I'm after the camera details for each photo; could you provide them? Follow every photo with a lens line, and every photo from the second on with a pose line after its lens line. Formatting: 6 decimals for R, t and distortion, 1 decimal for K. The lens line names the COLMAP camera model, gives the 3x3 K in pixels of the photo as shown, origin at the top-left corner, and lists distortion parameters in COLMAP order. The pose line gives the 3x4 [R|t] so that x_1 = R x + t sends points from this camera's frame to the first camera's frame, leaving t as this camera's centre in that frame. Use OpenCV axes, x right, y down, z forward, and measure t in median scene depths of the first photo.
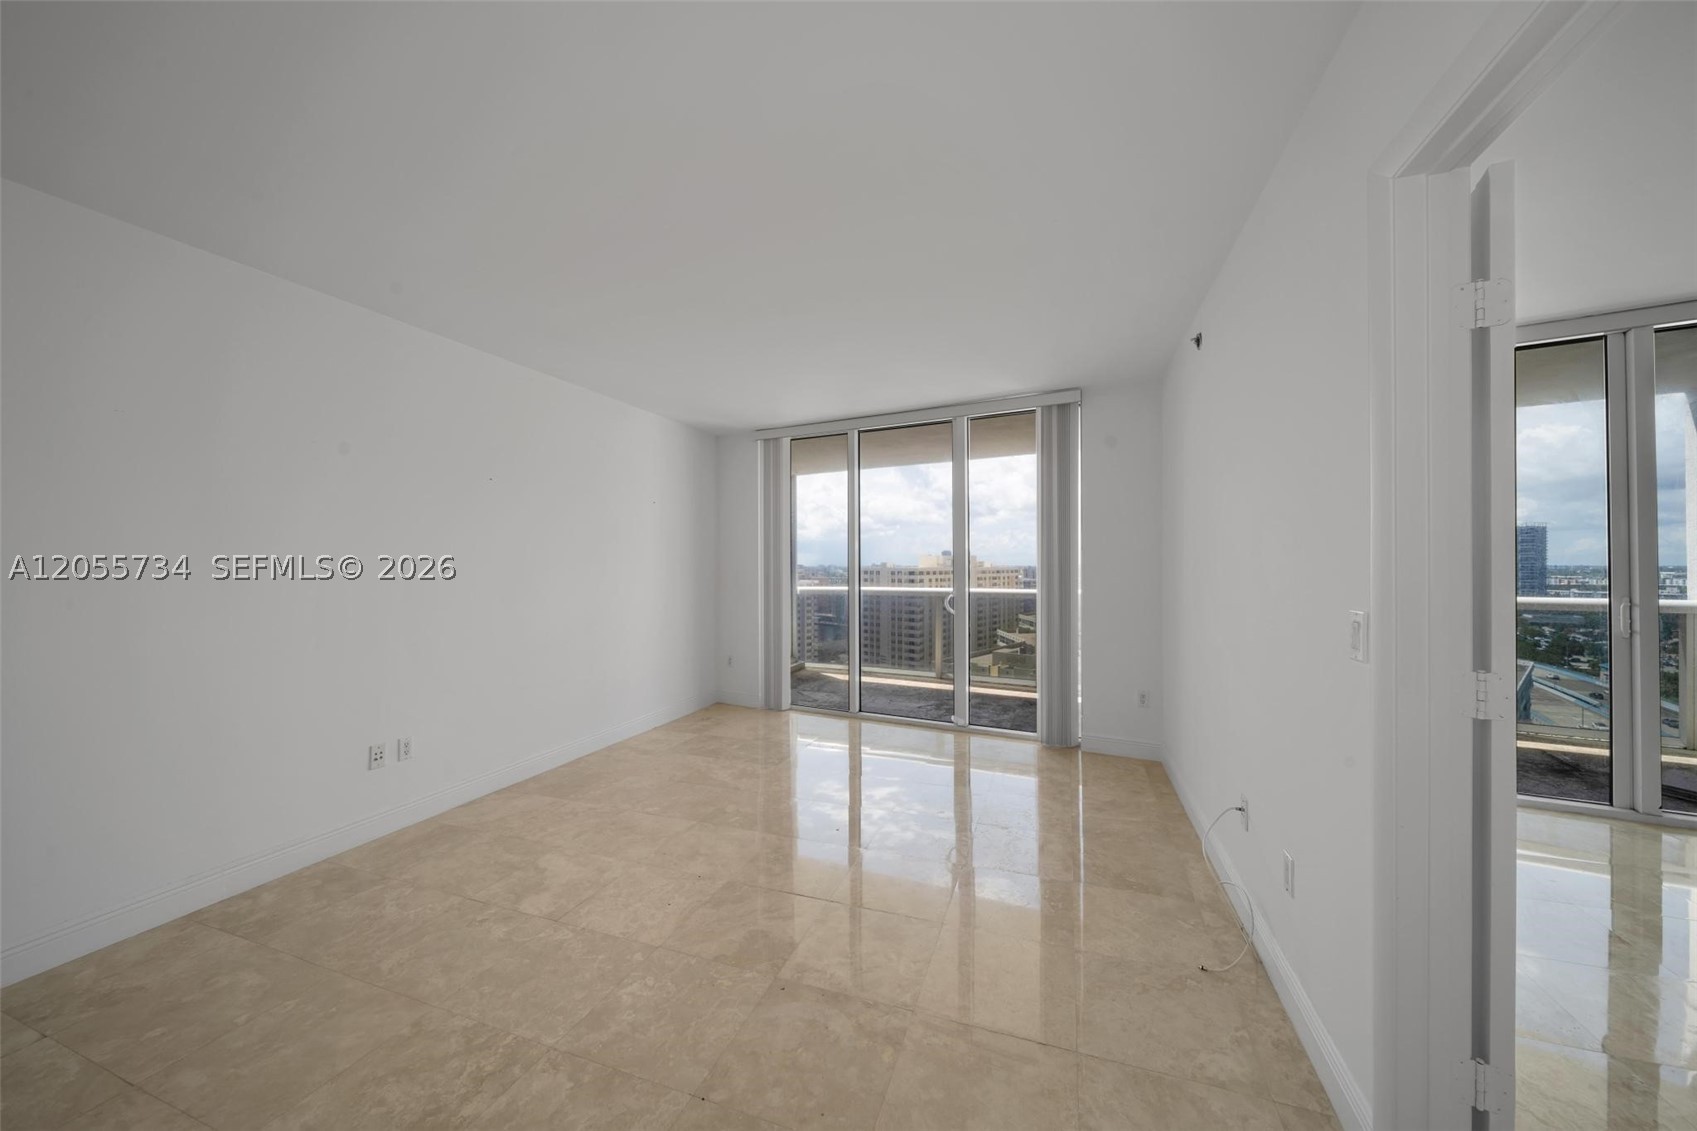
lens RADIAL K [[606.4, 0, 883.5], [0, 606.4, 562.6], [0, 0, 1]] dist [0.000475, -0.000077]
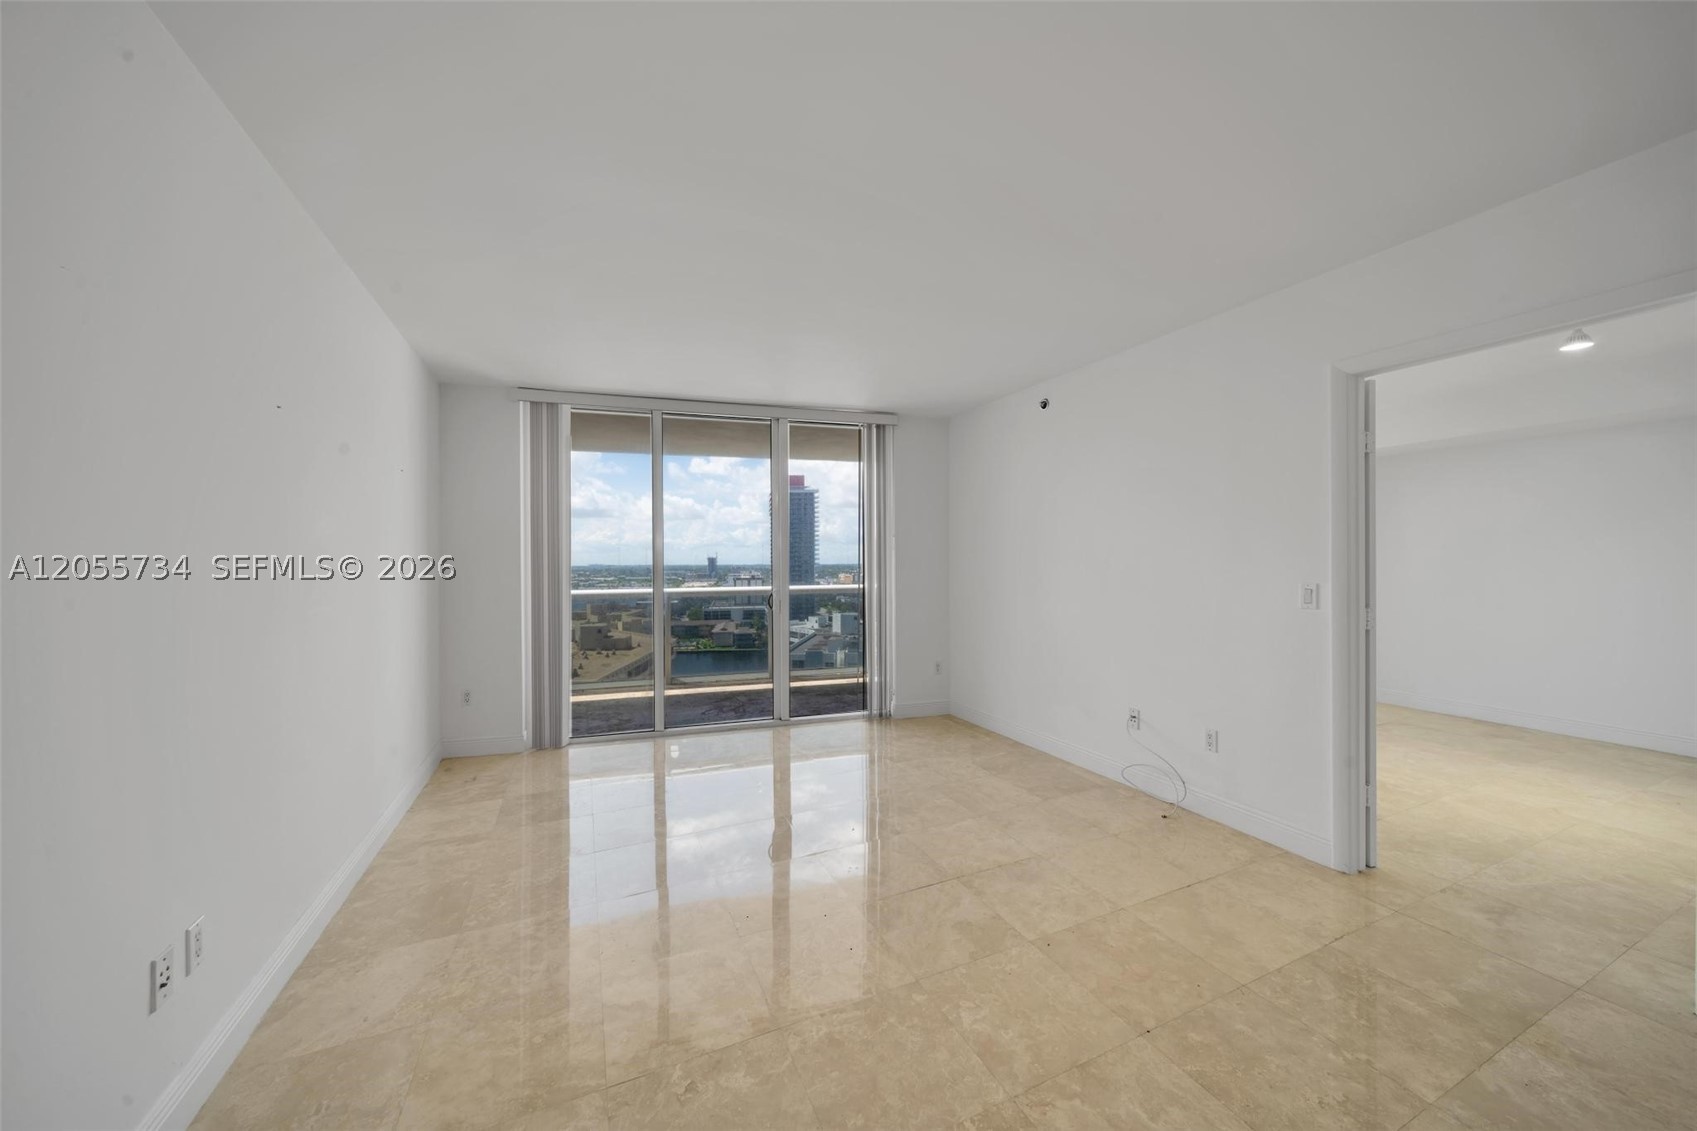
lens RADIAL K [[595.1, 0, 854.1], [0, 595.1, 561.3], [0, 0, 1]] dist [0.001332, -0.001825]
pose [[0.716938, -0.001128, 0.697136, -0.473977], [0.002124, 0.999998, -0.000566, 0.001713], [-0.697134, 0.001887, 0.716938, 0.189043]]
